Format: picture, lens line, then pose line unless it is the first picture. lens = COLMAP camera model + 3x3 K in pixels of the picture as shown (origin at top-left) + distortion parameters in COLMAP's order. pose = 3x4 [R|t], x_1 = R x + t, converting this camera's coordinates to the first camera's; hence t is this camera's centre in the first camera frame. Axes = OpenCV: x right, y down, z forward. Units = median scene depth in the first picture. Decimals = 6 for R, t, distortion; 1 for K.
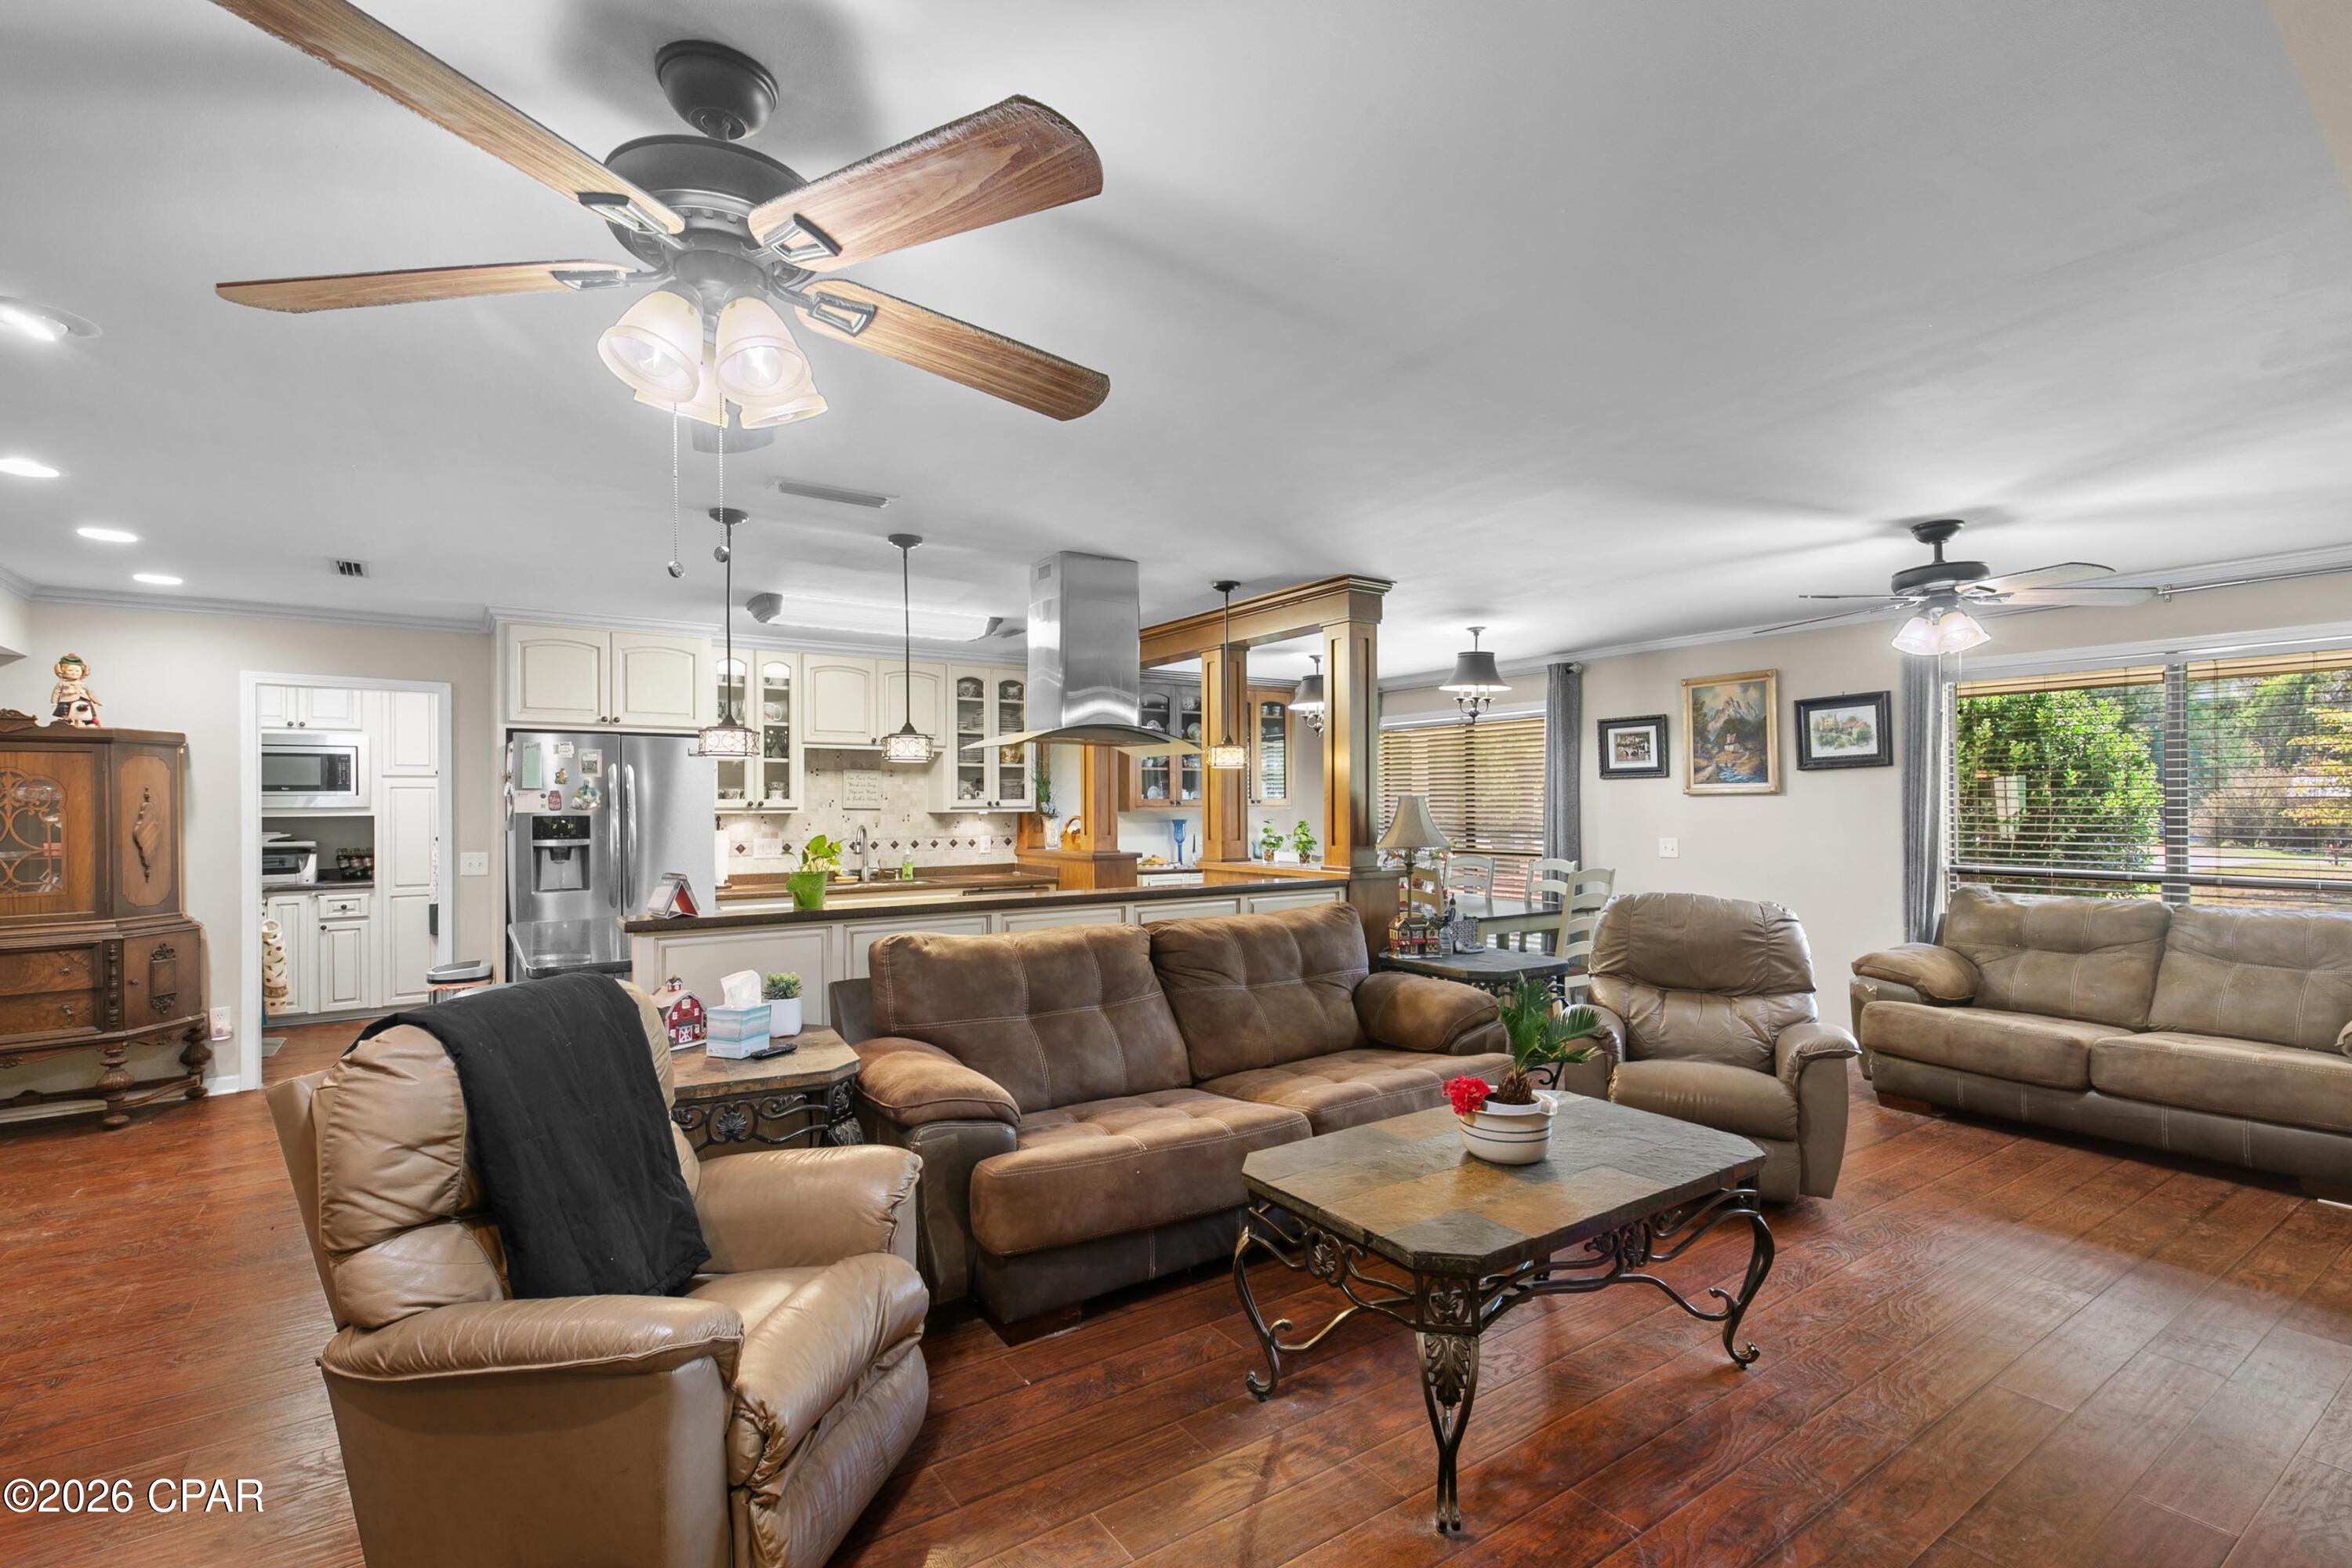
lens RADIAL K [[1062.5, 0, 1174.9], [0, 1062.5, 798.4], [0, 0, 1]] dist [0.001493, -0.000079]
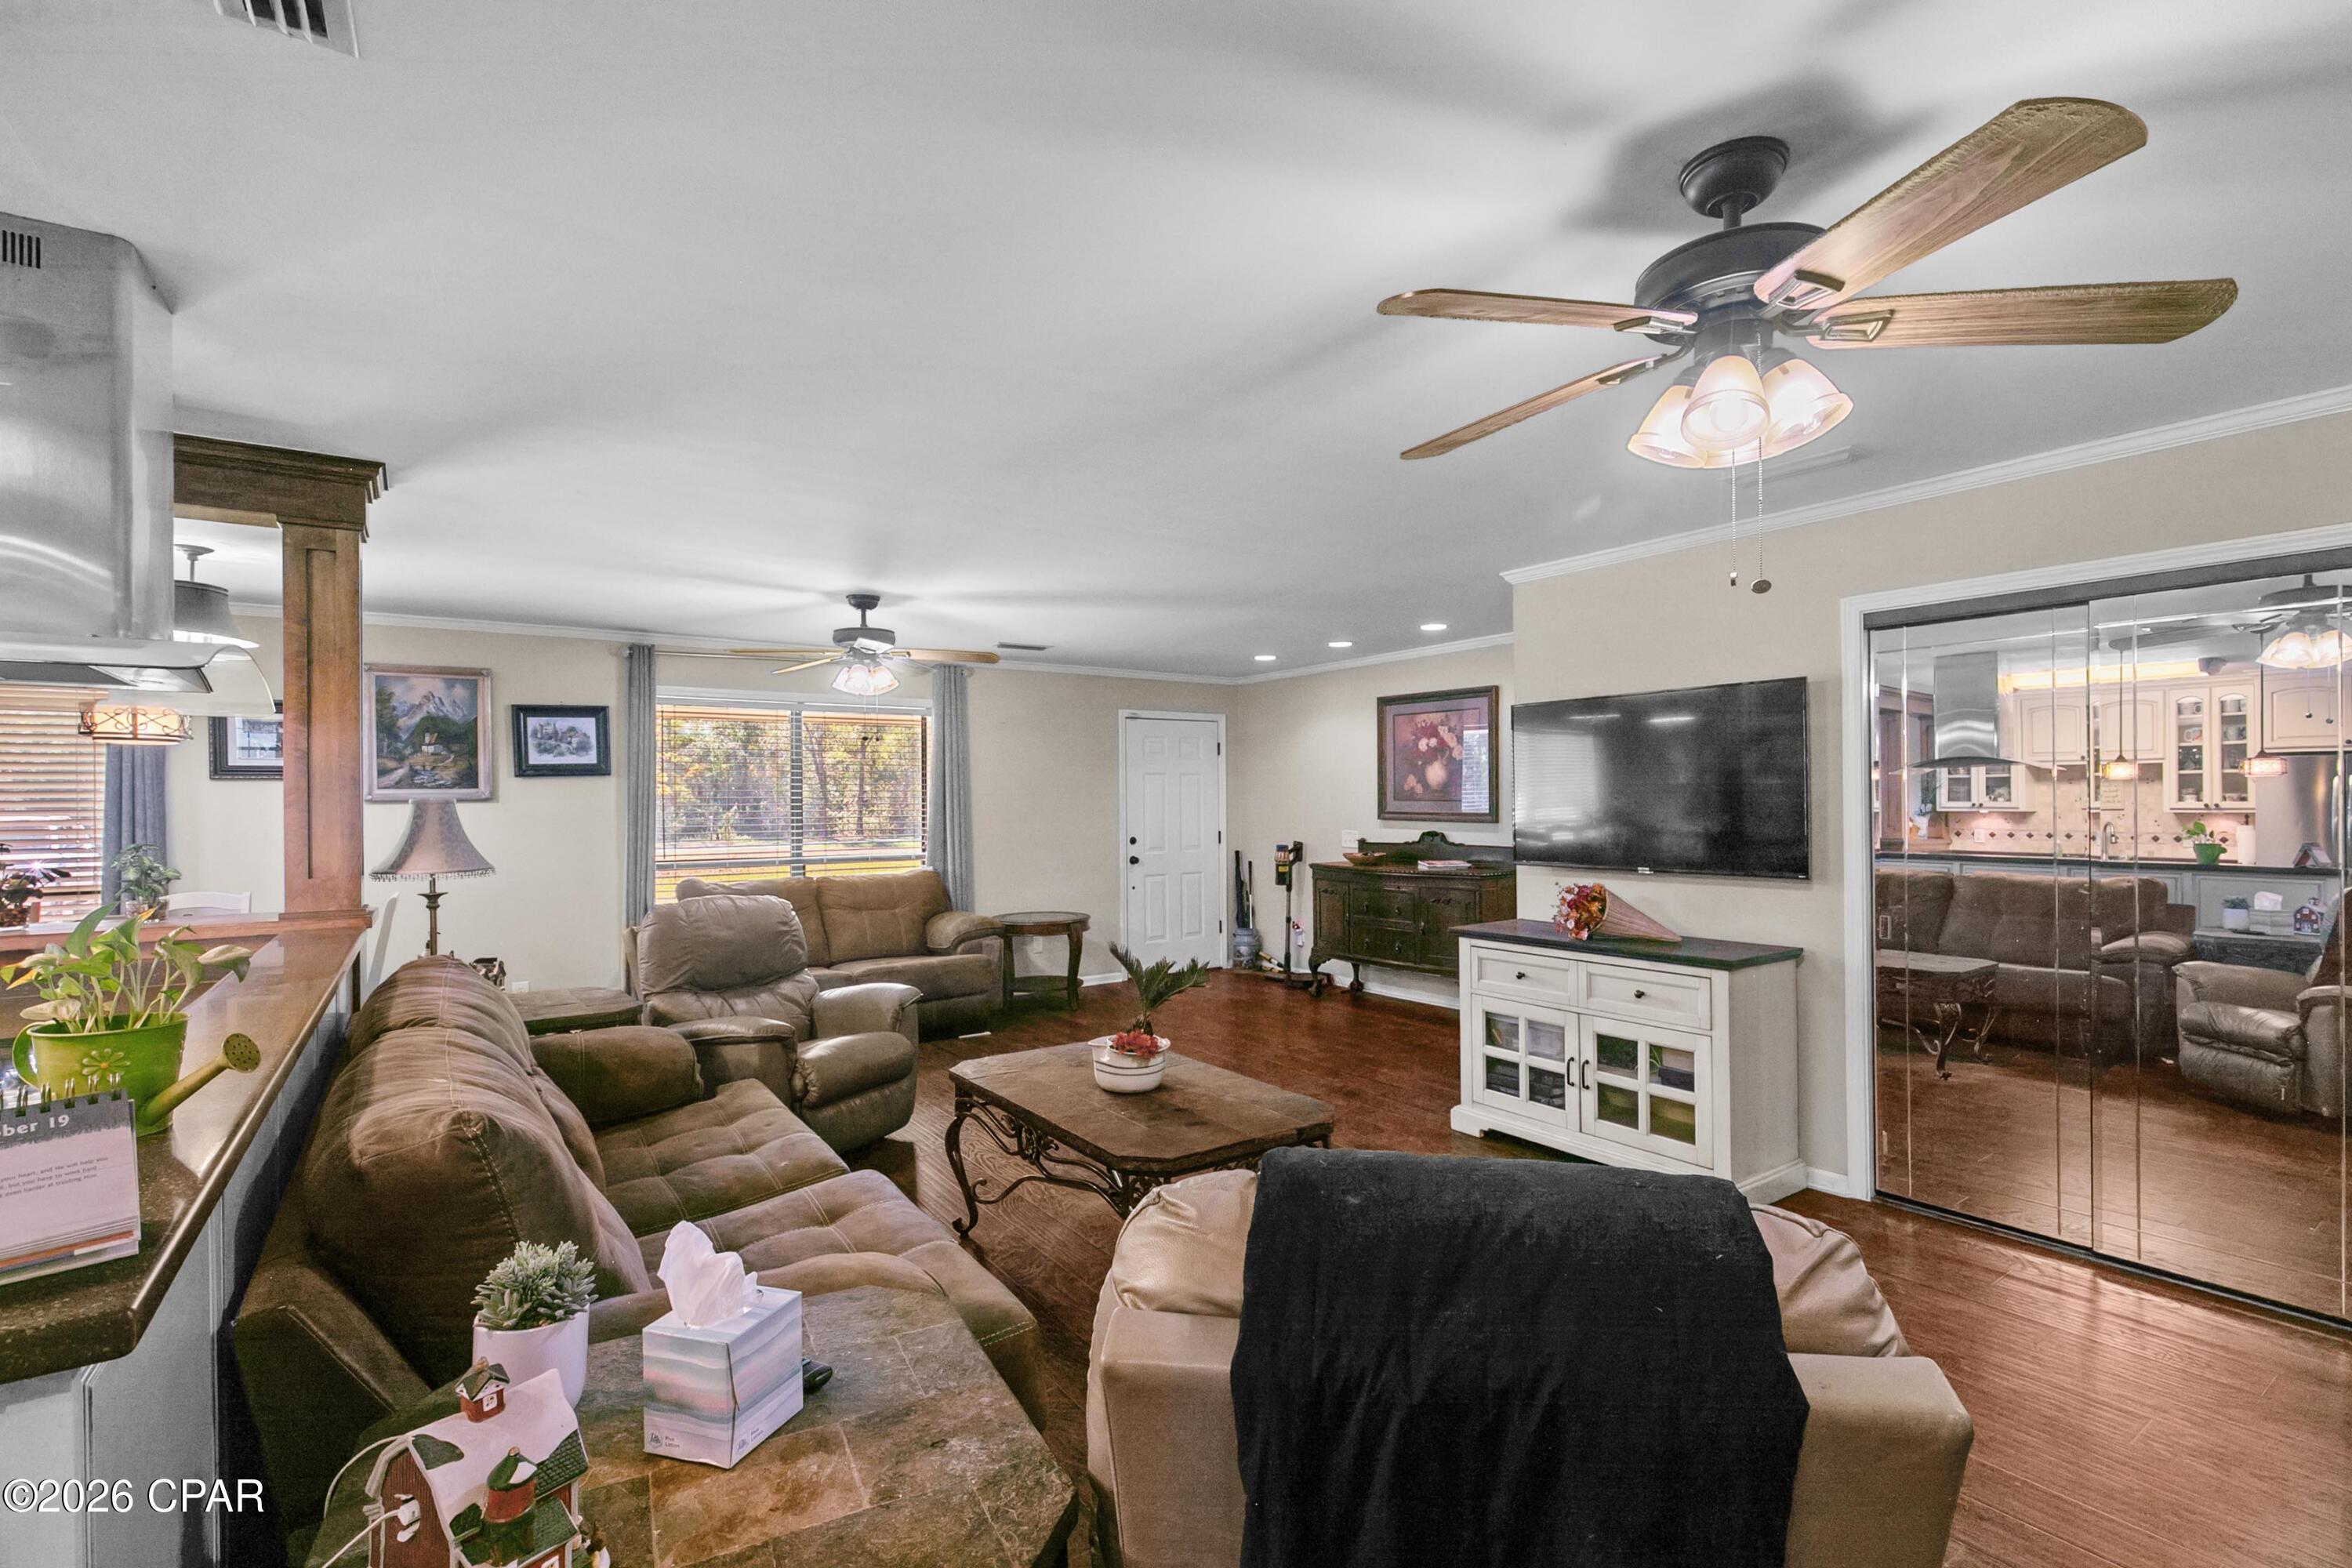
lens RADIAL K [[1049.2, 0, 1172.6], [0, 1049.2, 796.9], [0, 0, 1]] dist [0.003270, 0.000160]
pose [[0.001942, 0.009247, 0.999955, -0.377193], [0.004152, 0.999949, -0.009255, 0.003829], [-0.999989, 0.004170, 0.001904, 0.392705]]
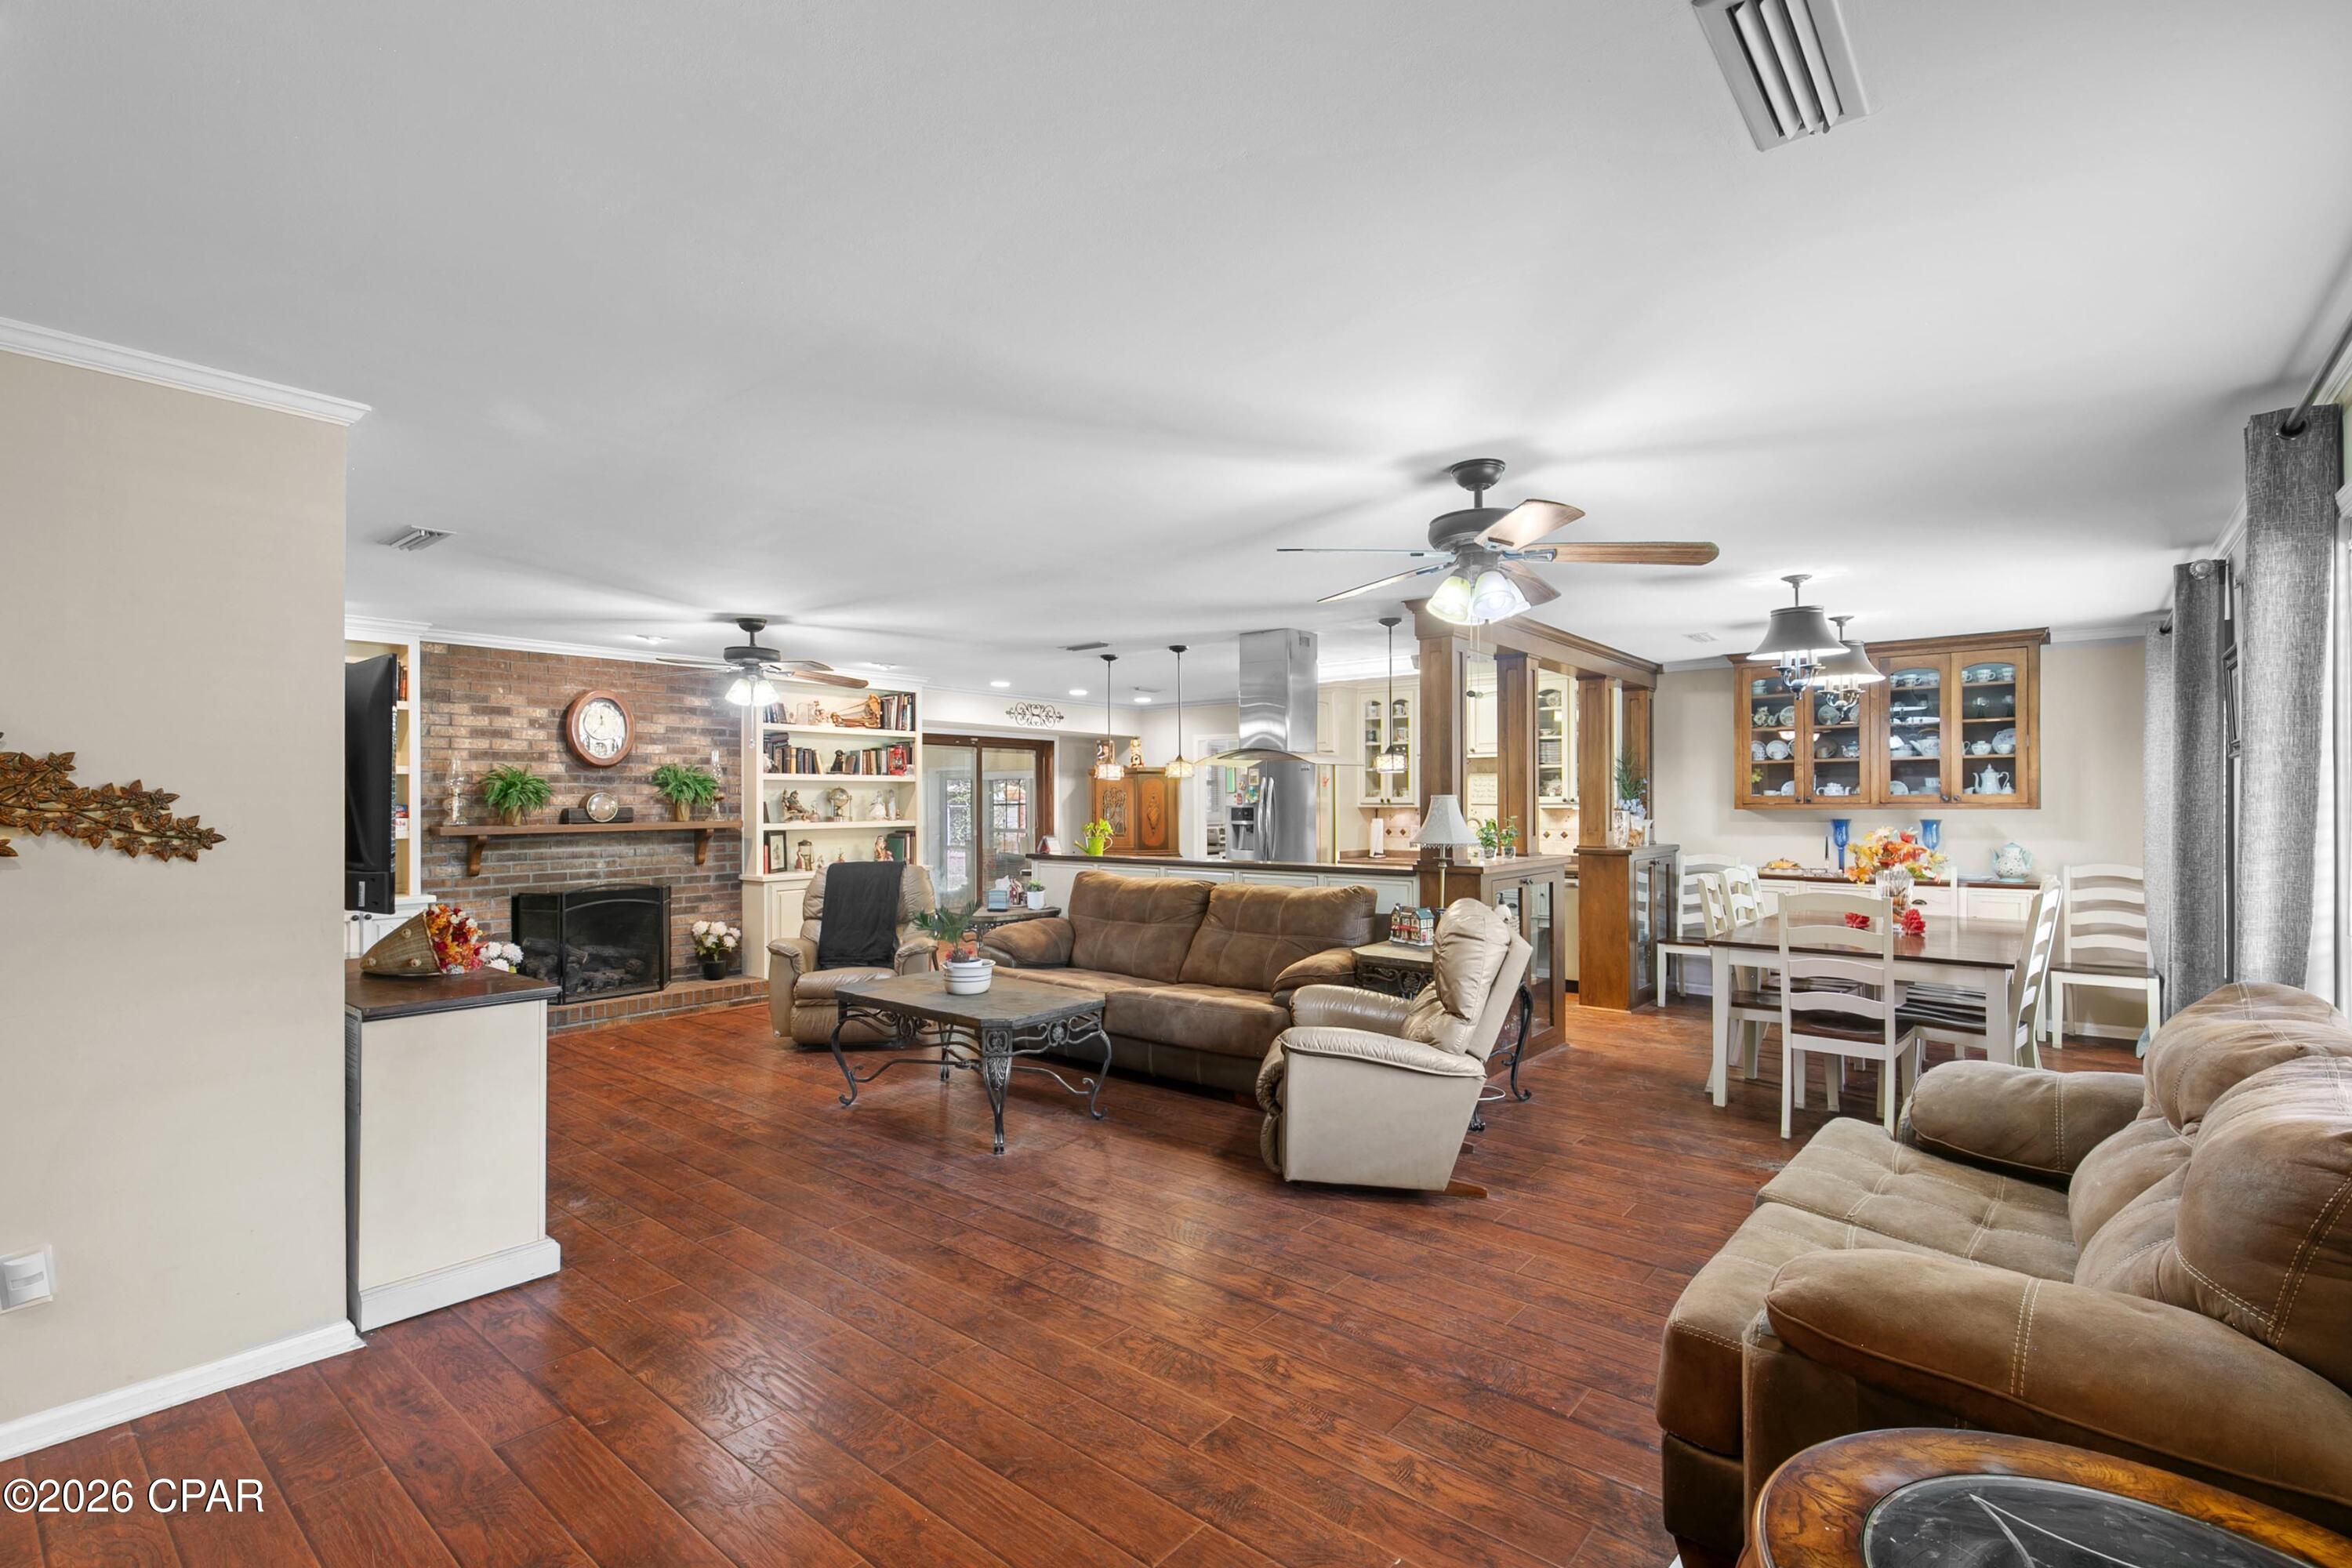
lens RADIAL K [[1062.5, 0, 1174.9], [0, 1062.5, 798.4], [0, 0, 1]] dist [0.001493, -0.000079]
pose [[0.272901, 0.000825, -0.962042, 0.926515], [0.007034, 0.999971, 0.002853, -0.003677], [0.962016, -0.007545, 0.272887, 0.353102]]
